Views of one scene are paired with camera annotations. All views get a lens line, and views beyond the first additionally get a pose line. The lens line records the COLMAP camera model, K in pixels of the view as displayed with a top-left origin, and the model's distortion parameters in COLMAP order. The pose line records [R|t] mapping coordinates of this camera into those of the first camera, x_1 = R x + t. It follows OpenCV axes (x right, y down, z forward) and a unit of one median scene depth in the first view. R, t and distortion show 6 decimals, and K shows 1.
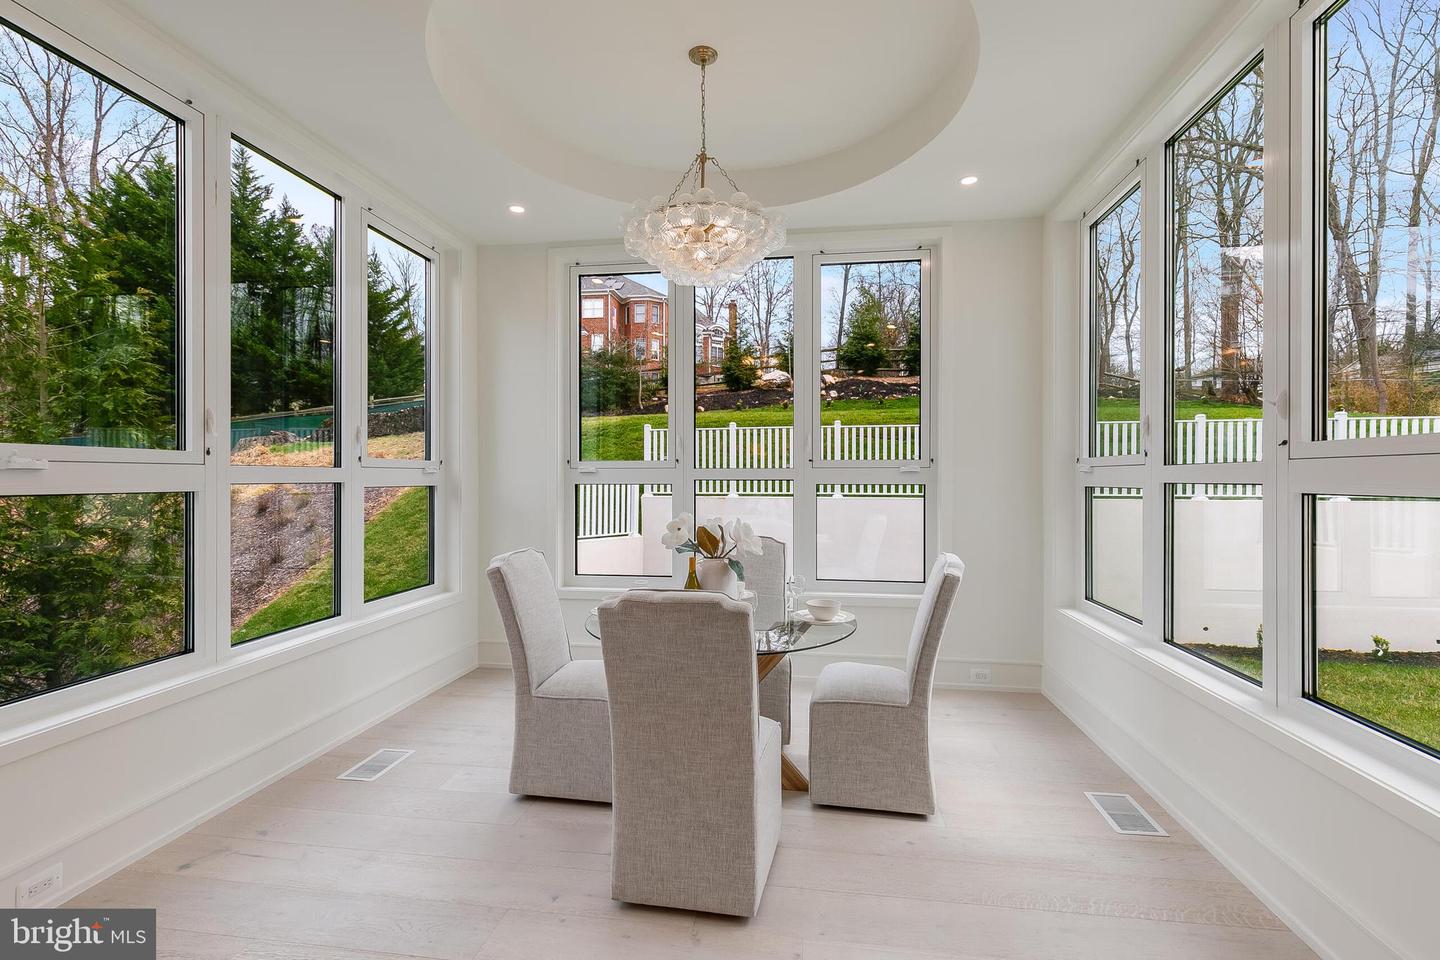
lens RADIAL K [[658.0, 0, 723.1], [0, 658.0, 479.9], [0, 0, 1]] dist [0.014456, -0.000390]
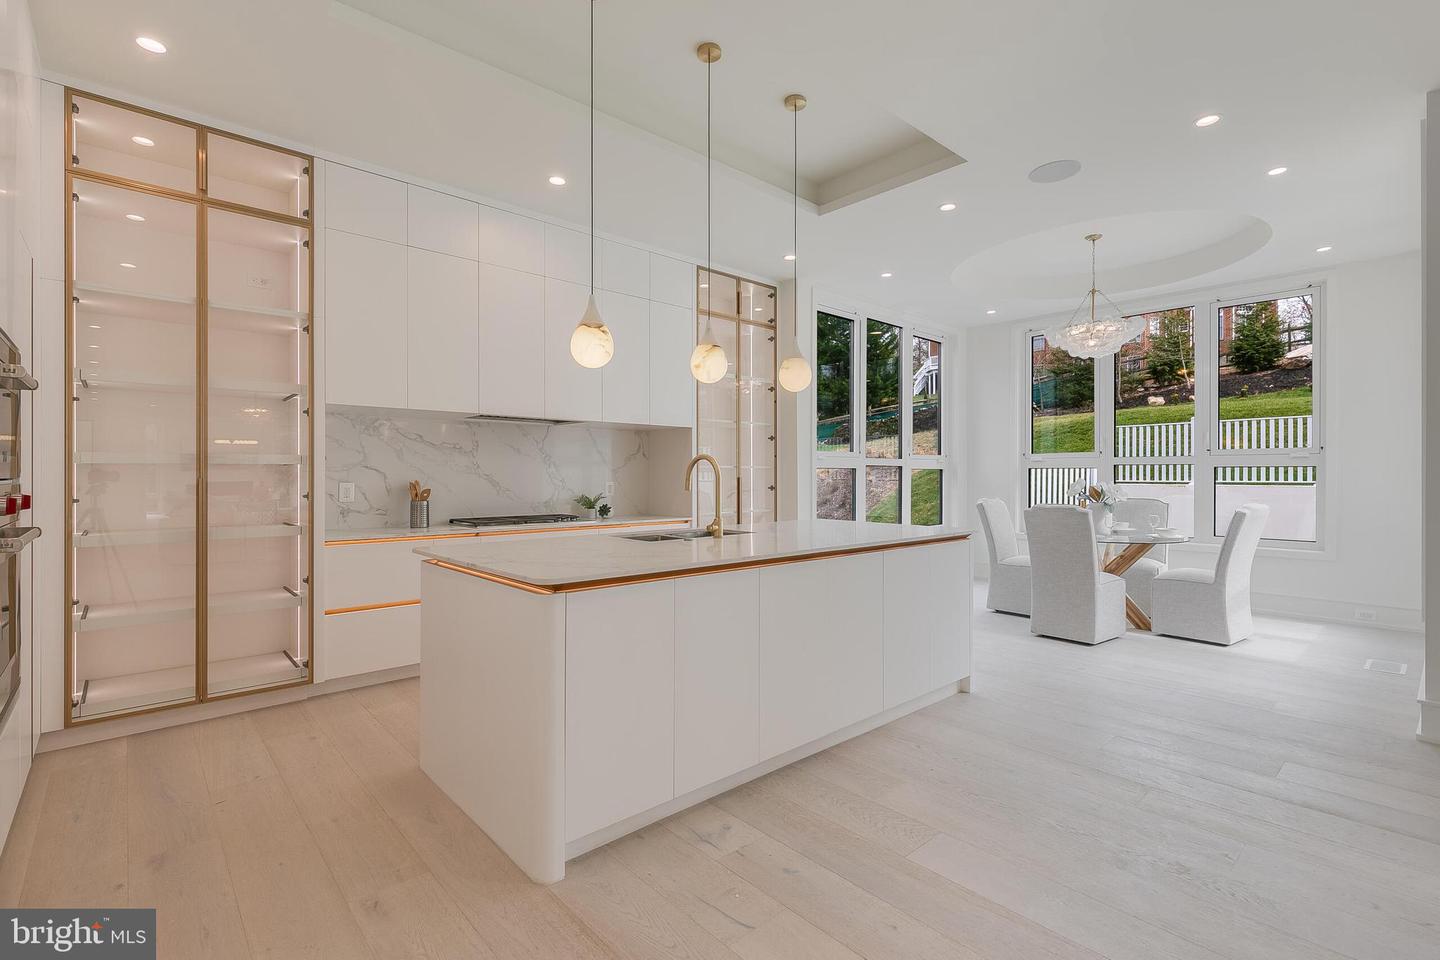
lens RADIAL K [[658.0, 0, 723.3], [0, 658.0, 477.3], [0, 0, 1]] dist [0.014456, -0.000390]
pose [[0.772135, 0.003765, -0.635447, 0.109918], [-0.004065, 0.999991, 0.000986, 0.015000], [0.635445, 0.001821, 0.772144, -0.350425]]
